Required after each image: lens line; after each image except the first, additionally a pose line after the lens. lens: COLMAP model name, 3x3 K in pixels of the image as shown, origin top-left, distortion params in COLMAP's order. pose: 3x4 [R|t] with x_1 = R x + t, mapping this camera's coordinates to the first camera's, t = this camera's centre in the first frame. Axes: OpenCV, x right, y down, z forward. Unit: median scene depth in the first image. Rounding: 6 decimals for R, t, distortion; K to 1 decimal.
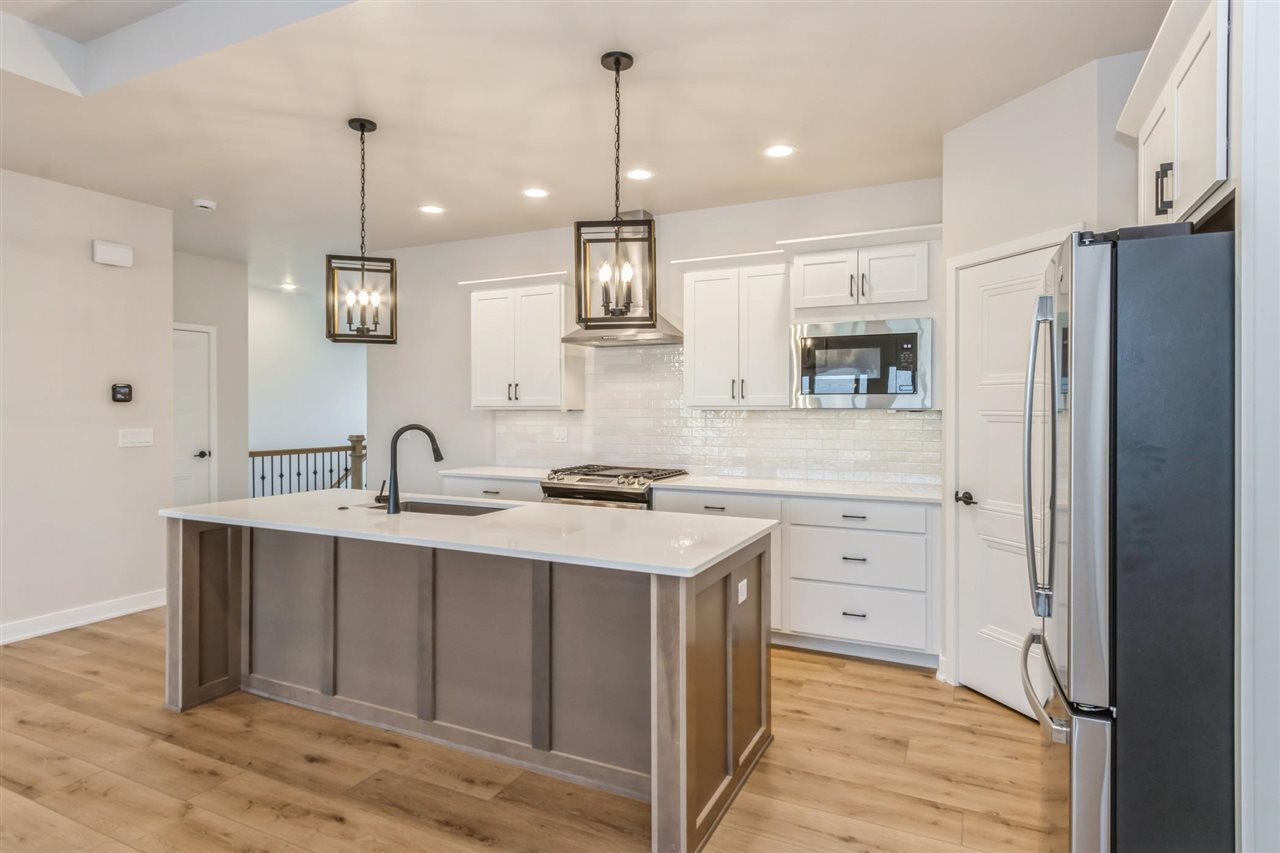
lens RADIAL K [[701.9, 0, 642.9], [0, 701.9, 419.4], [0, 0, 1]] dist [-0.000924, 0.000446]
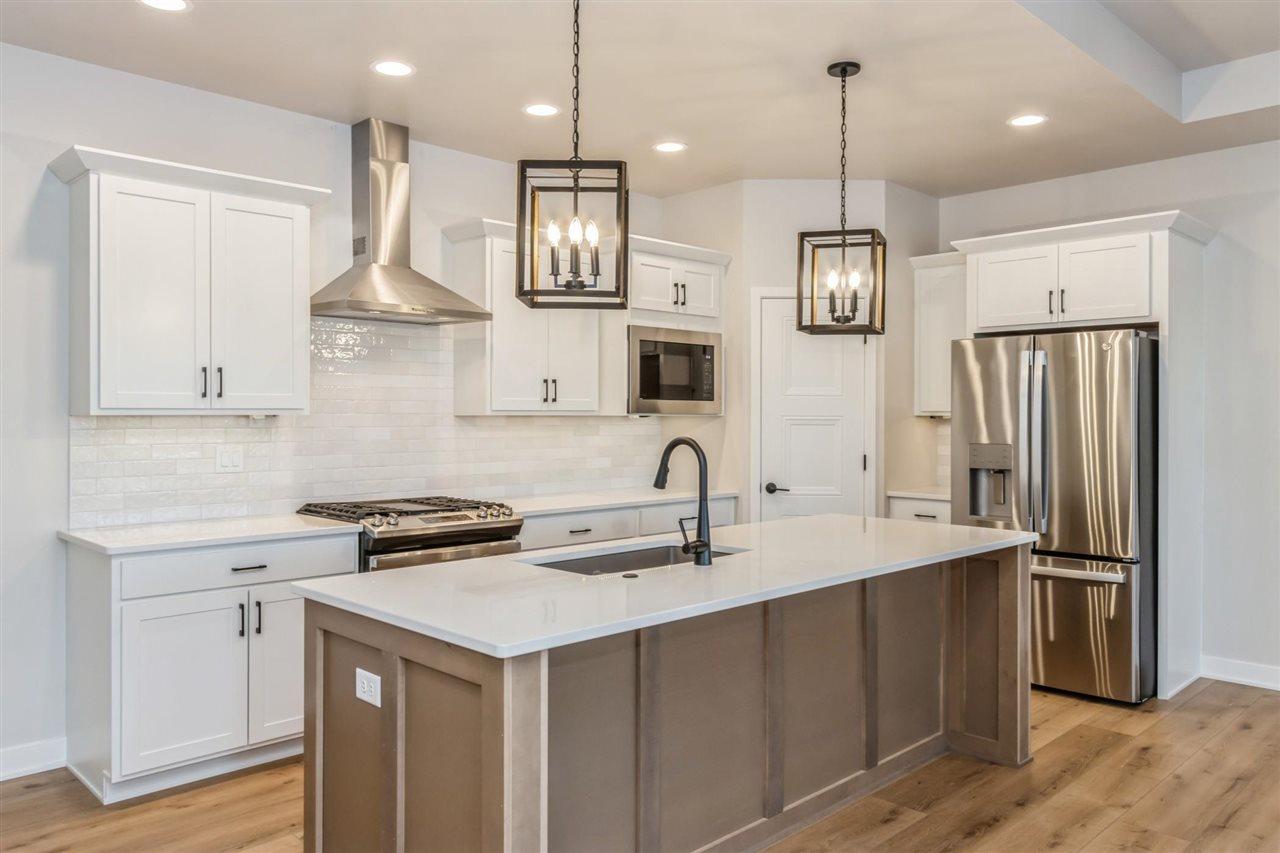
lens RADIAL K [[935.7, 0, 640.0], [0, 935.7, 426.5], [0, 0, 1]] dist [0.002728, -0.000819]
pose [[0.336103, -0.013993, 0.941721, -1.162947], [0.011082, 0.999879, 0.010902, -0.014887], [-0.941760, 0.006772, 0.336217, 0.685914]]
